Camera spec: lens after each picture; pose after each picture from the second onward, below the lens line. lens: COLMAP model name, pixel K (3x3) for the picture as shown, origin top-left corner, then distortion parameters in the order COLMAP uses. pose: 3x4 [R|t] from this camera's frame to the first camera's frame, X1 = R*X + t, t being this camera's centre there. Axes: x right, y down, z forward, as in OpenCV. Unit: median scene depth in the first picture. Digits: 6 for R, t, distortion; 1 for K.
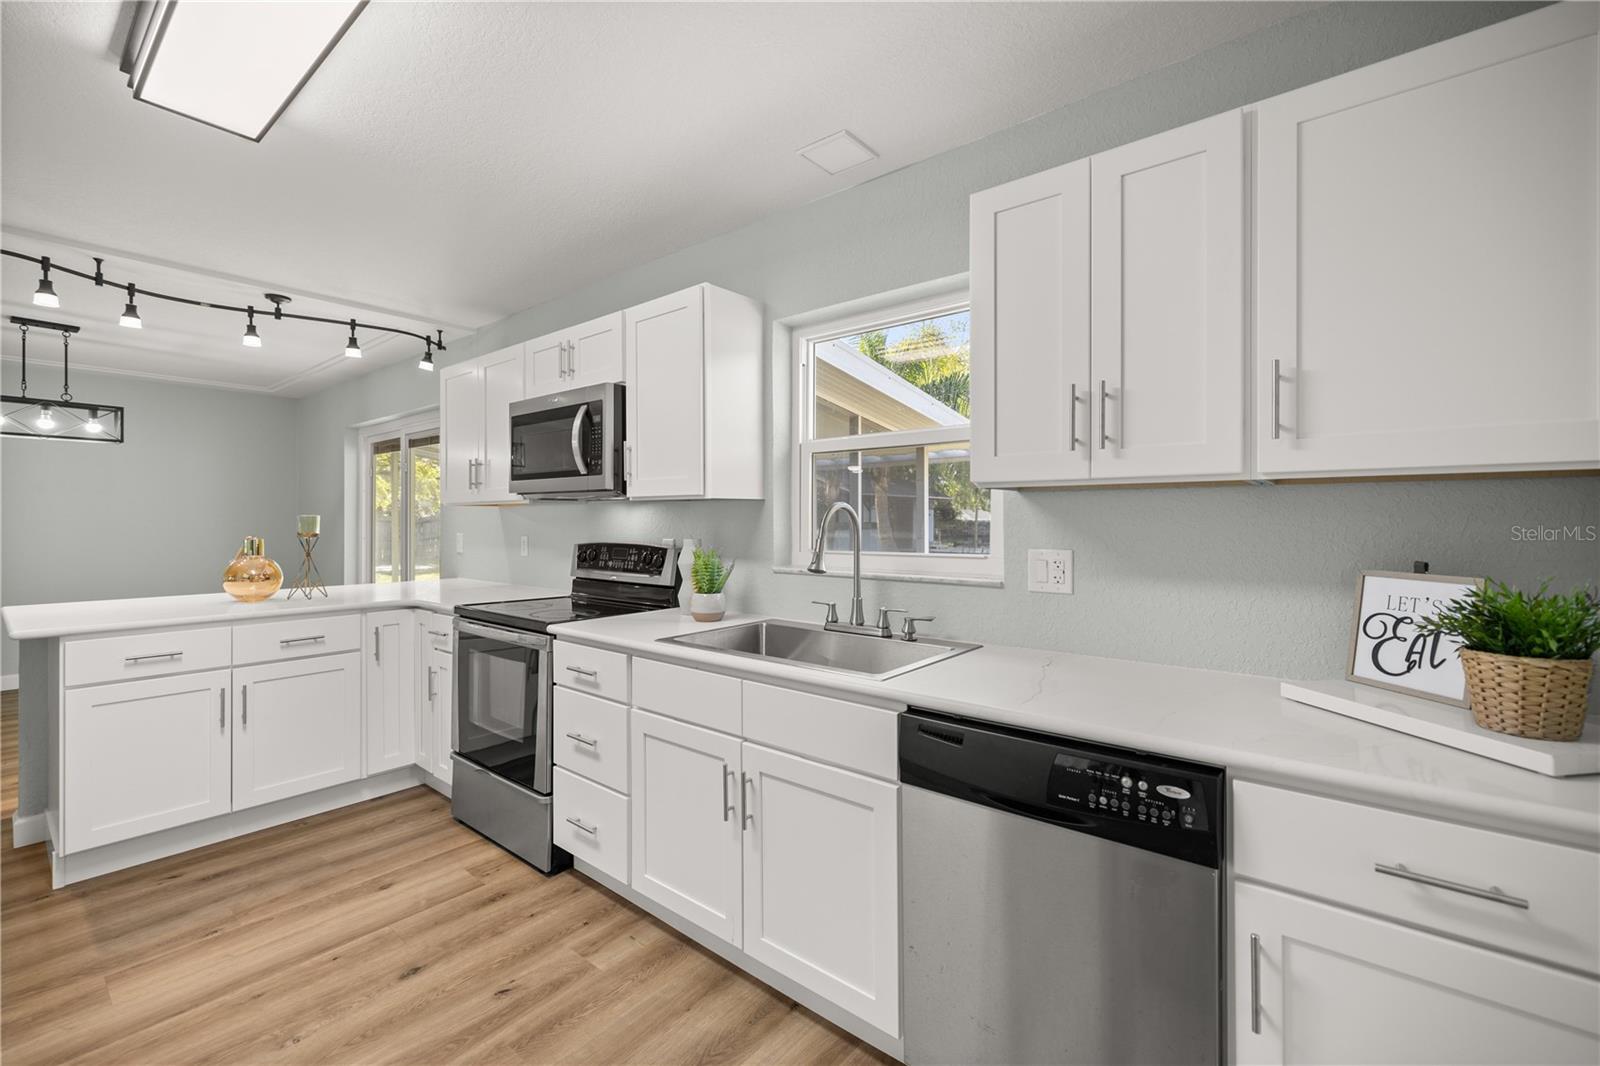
lens RADIAL K [[675.1, 0, 811.5], [0, 675.1, 518.2], [0, 0, 1]] dist [0.003202, 0.000185]
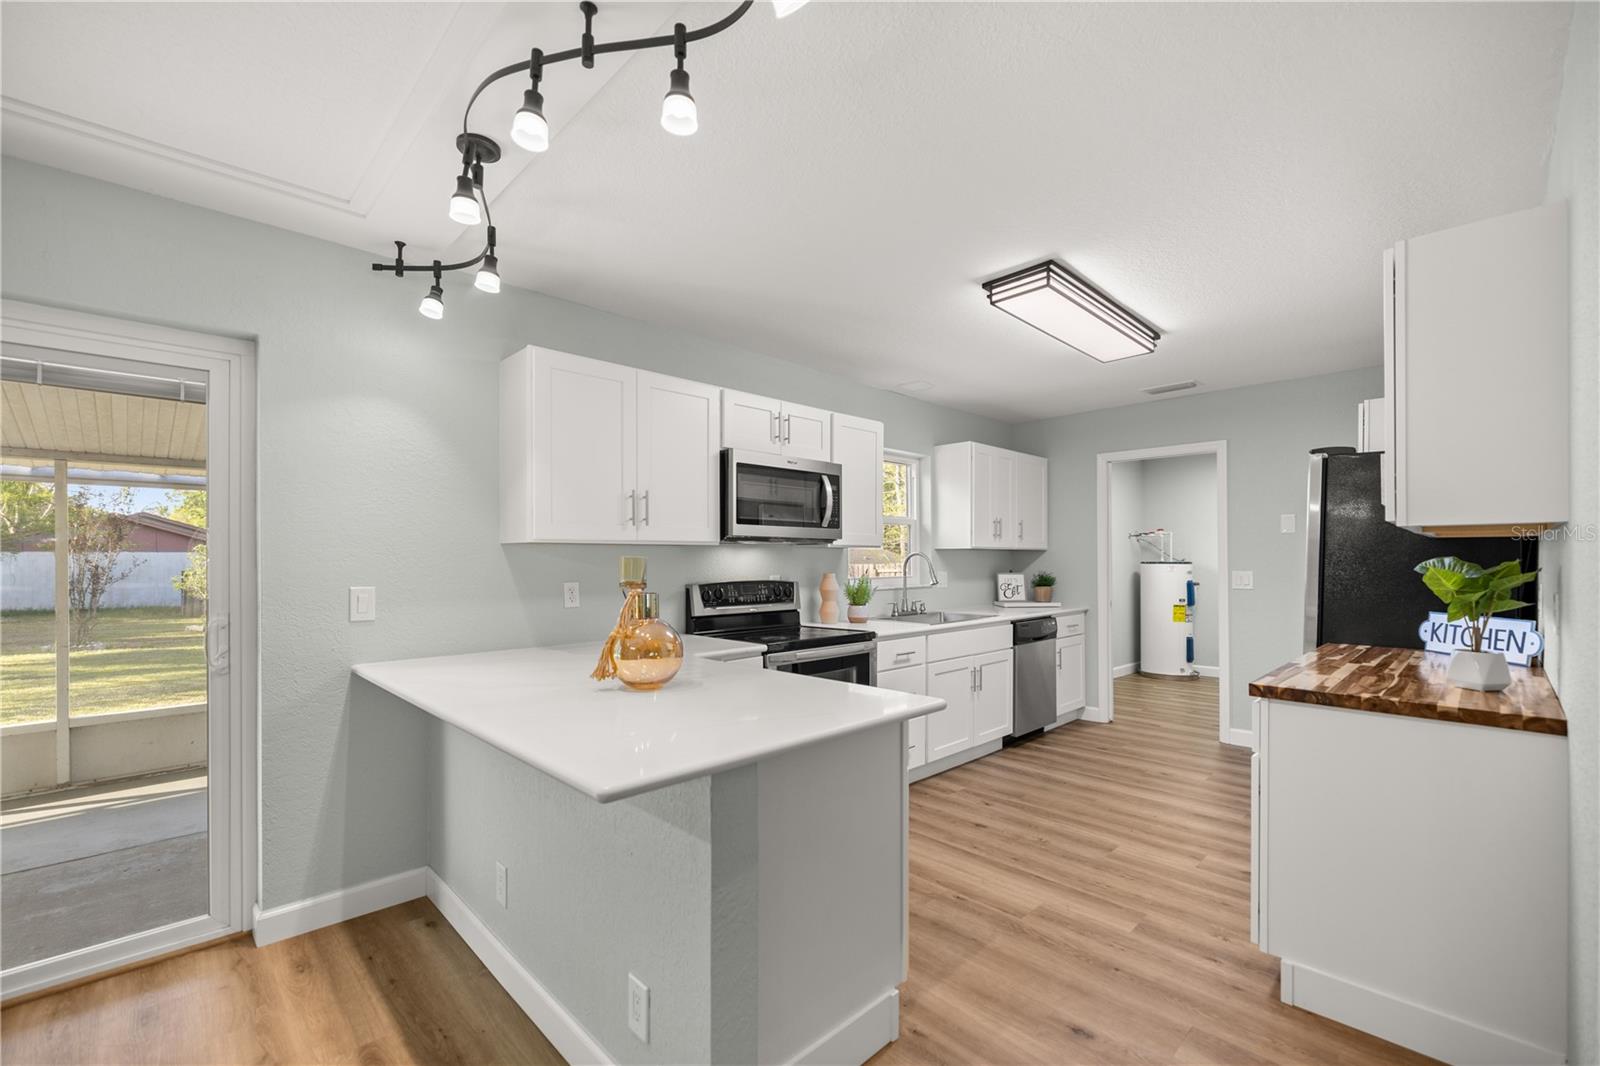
lens RADIAL K [[675.1, 0, 793.2], [0, 675.1, 557.4], [0, 0, 1]] dist [0.003202, 0.000185]
pose [[0.121539, 0.001175, 0.992586, -1.883034], [-0.000563, 0.999999, -0.001115, -0.003573], [-0.992587, -0.000423, 0.121539, 1.014139]]
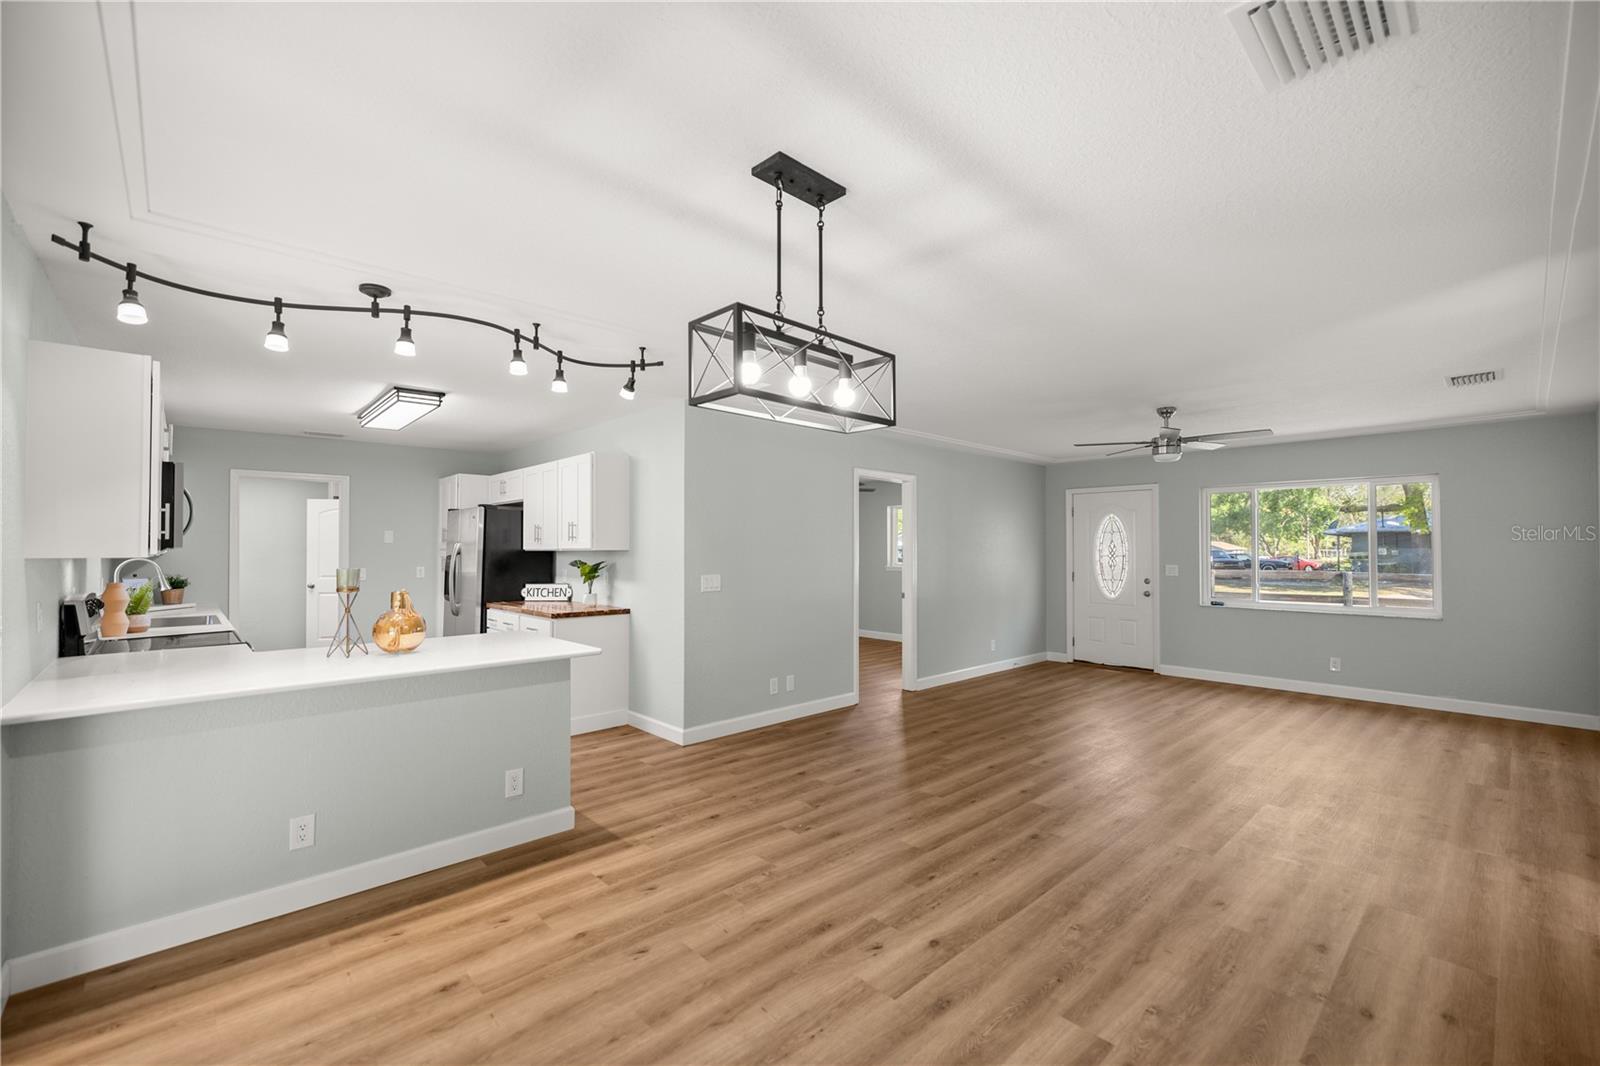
lens RADIAL K [[675.1, 0, 795.8], [0, 675.1, 533.8], [0, 0, 1]] dist [0.003202, 0.000185]
pose [[-0.987857, 0.006310, 0.155239, -2.028417], [0.002579, 0.999703, -0.024225, -0.038491], [-0.155346, -0.023530, -0.987580, 2.500148]]
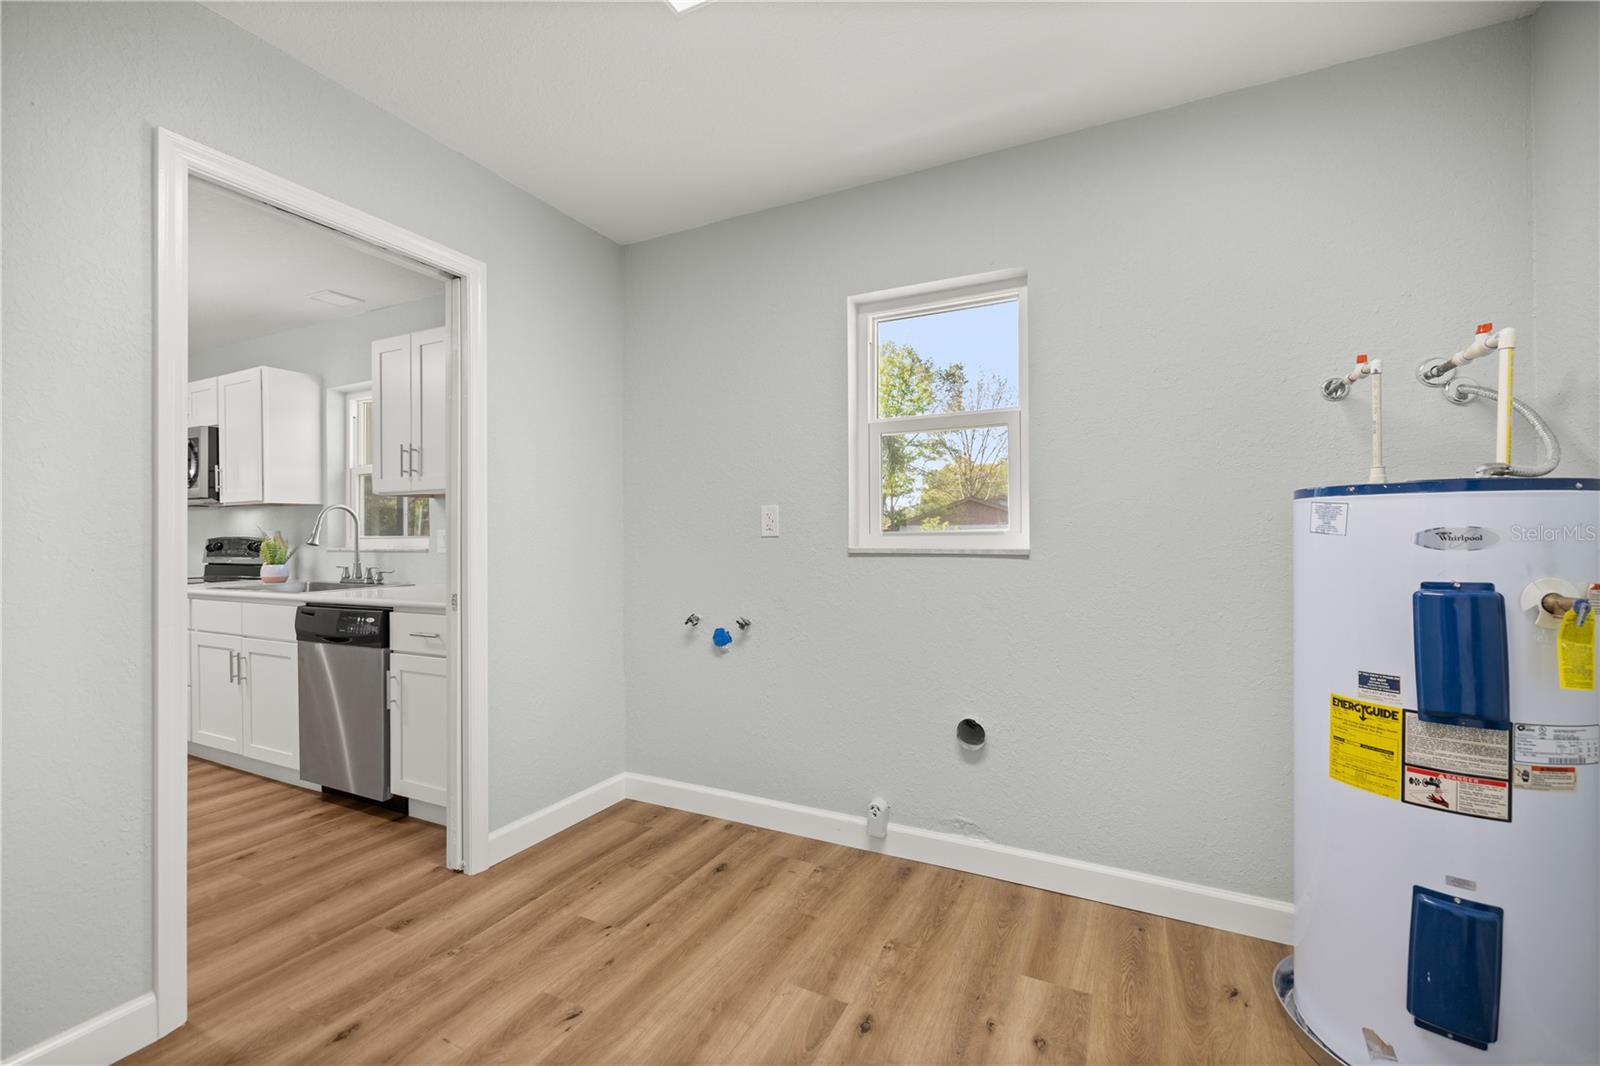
lens RADIAL K [[675.1, 0, 801.3], [0, 675.1, 530.0], [0, 0, 1]] dist [0.003202, 0.000185]
pose [[0.976674, -0.007361, 0.214601, 0.729308], [0.008898, 0.999941, -0.006195, 0.054698], [-0.214543, 0.007960, 0.976682, -0.808371]]
